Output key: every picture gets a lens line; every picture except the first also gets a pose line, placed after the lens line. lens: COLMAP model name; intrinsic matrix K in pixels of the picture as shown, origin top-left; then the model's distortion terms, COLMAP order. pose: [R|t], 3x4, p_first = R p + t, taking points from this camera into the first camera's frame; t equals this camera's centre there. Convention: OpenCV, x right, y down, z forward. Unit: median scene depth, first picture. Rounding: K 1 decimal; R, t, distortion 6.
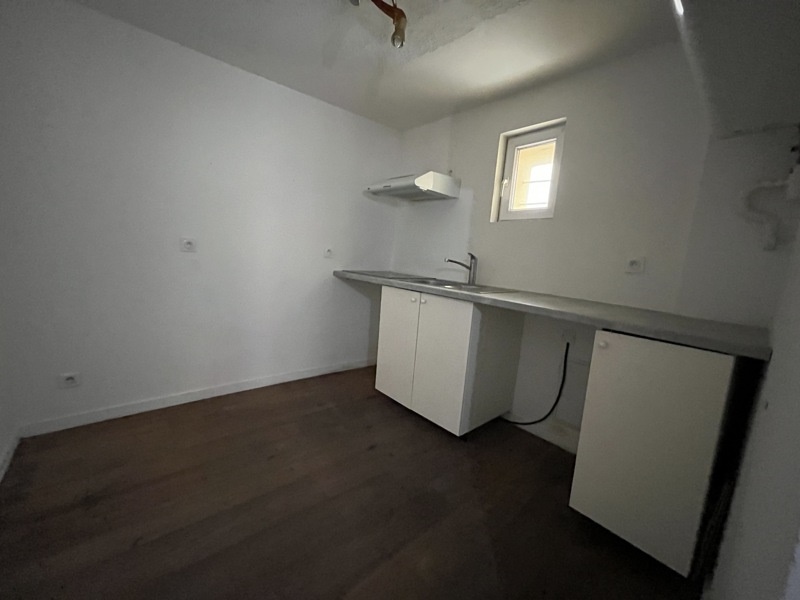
lens RADIAL K [[320.2, 0, 400.9], [0, 320.2, 296.2], [0, 0, 1]] dist [-0.000316, -0.000378]
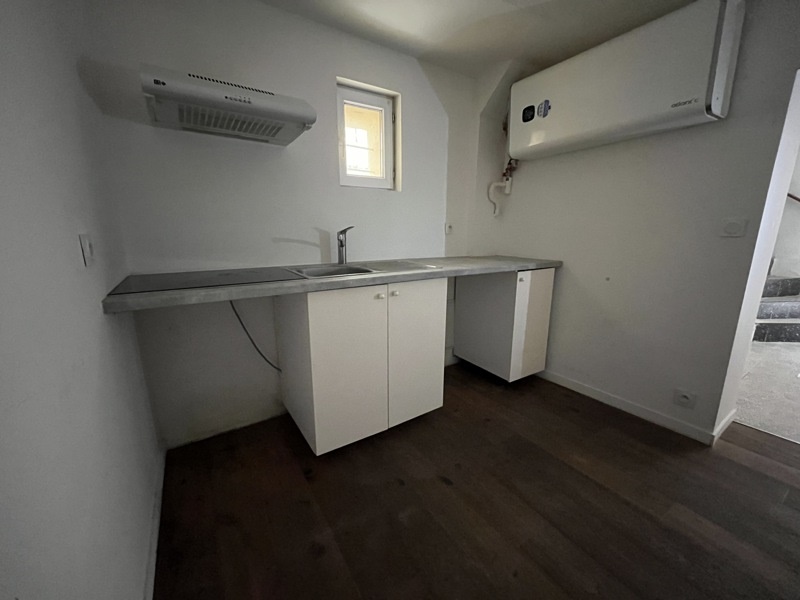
lens RADIAL K [[320.2, 0, 401.0], [0, 320.2, 302.7], [0, 0, 1]] dist [-0.000316, -0.000378]
pose [[0.147743, -0.287392, 0.946350, -0.602986], [0.147982, 0.952503, 0.266157, -0.150438], [-0.977892, 0.100720, 0.183255, 0.750258]]
